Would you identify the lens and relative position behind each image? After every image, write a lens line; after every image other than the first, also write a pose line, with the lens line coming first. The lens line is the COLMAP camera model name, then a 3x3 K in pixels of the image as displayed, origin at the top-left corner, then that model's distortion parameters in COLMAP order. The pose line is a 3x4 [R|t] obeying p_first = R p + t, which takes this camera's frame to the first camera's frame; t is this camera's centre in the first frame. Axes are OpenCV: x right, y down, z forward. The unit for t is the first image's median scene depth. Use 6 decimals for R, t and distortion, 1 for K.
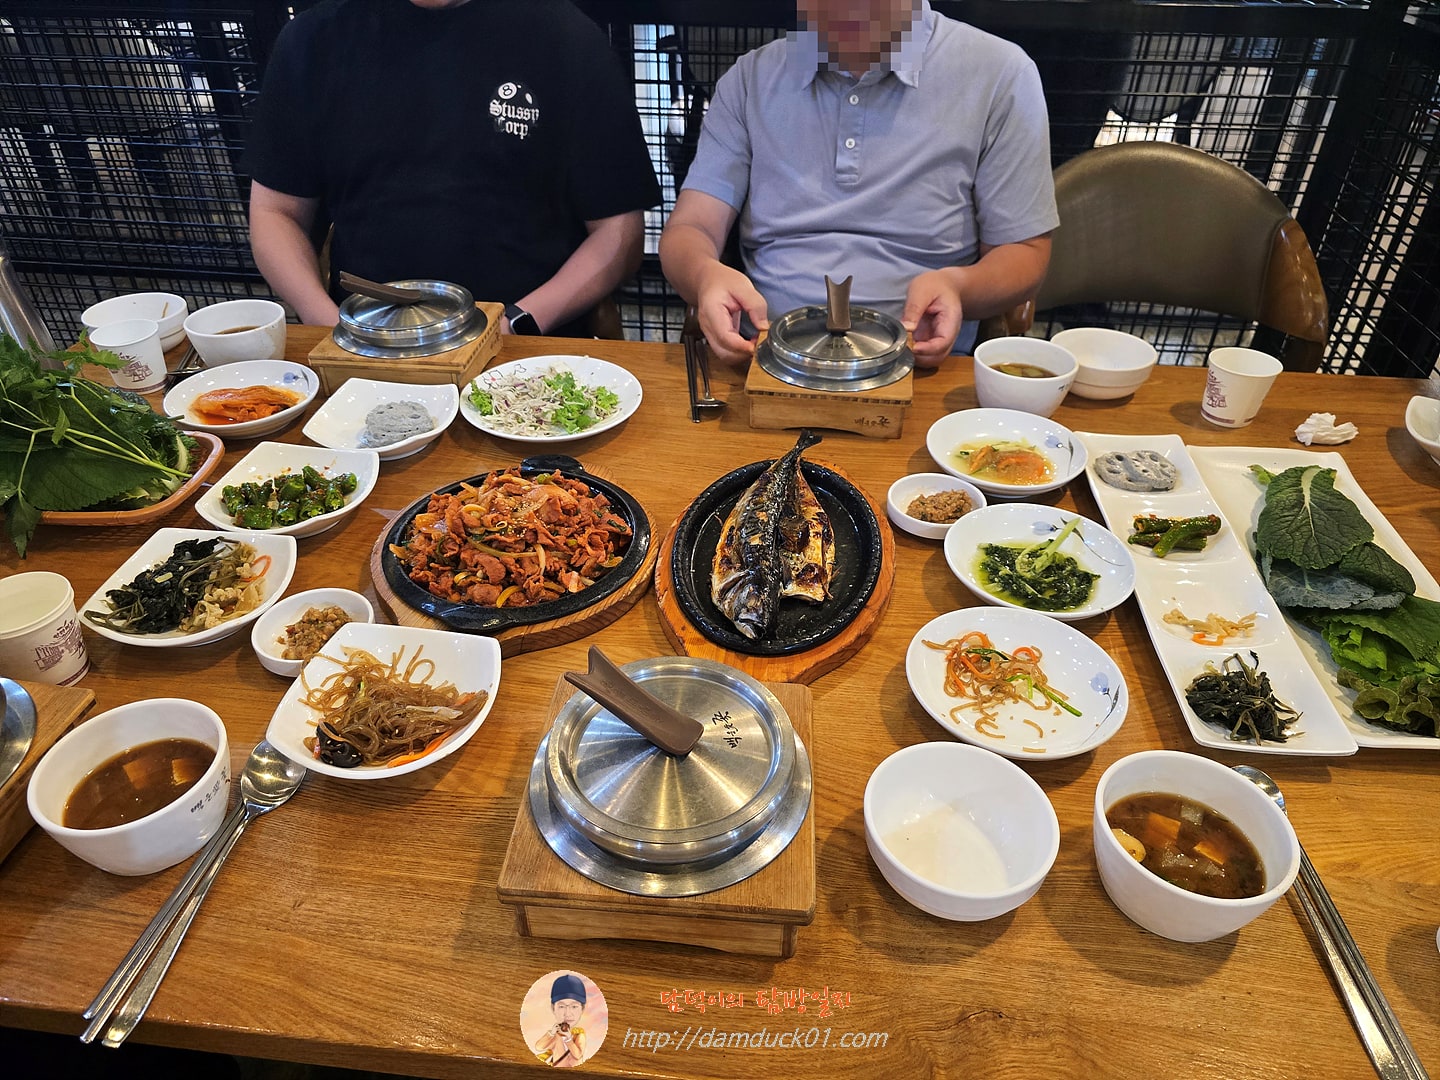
lens RADIAL K [[945.9, 0, 717.5], [0, 945.9, 572.9], [0, 0, 1]] dist [-0.002813, -0.001706]
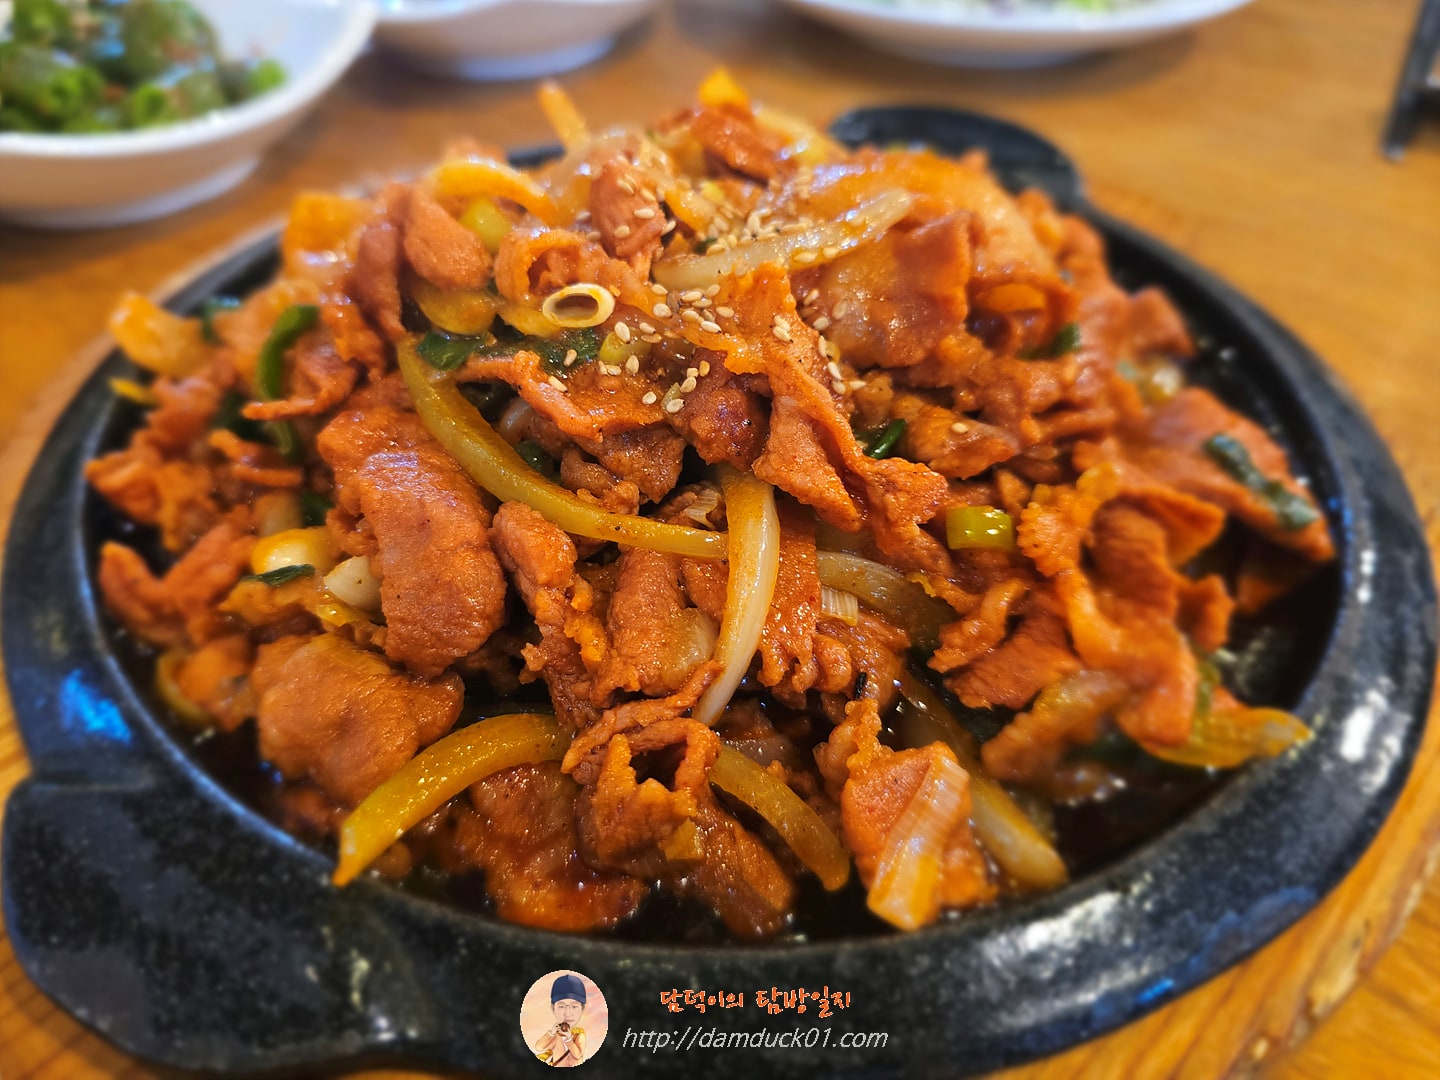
lens RADIAL K [[945.9, 0, 717.5], [0, 945.9, 572.9], [0, 0, 1]] dist [-0.002813, -0.001706]
pose [[0.915731, 0.286522, -0.281676, -0.149155], [-0.251626, 0.955509, 0.153908, -0.038168], [0.313241, -0.070061, 0.947086, 0.854806]]
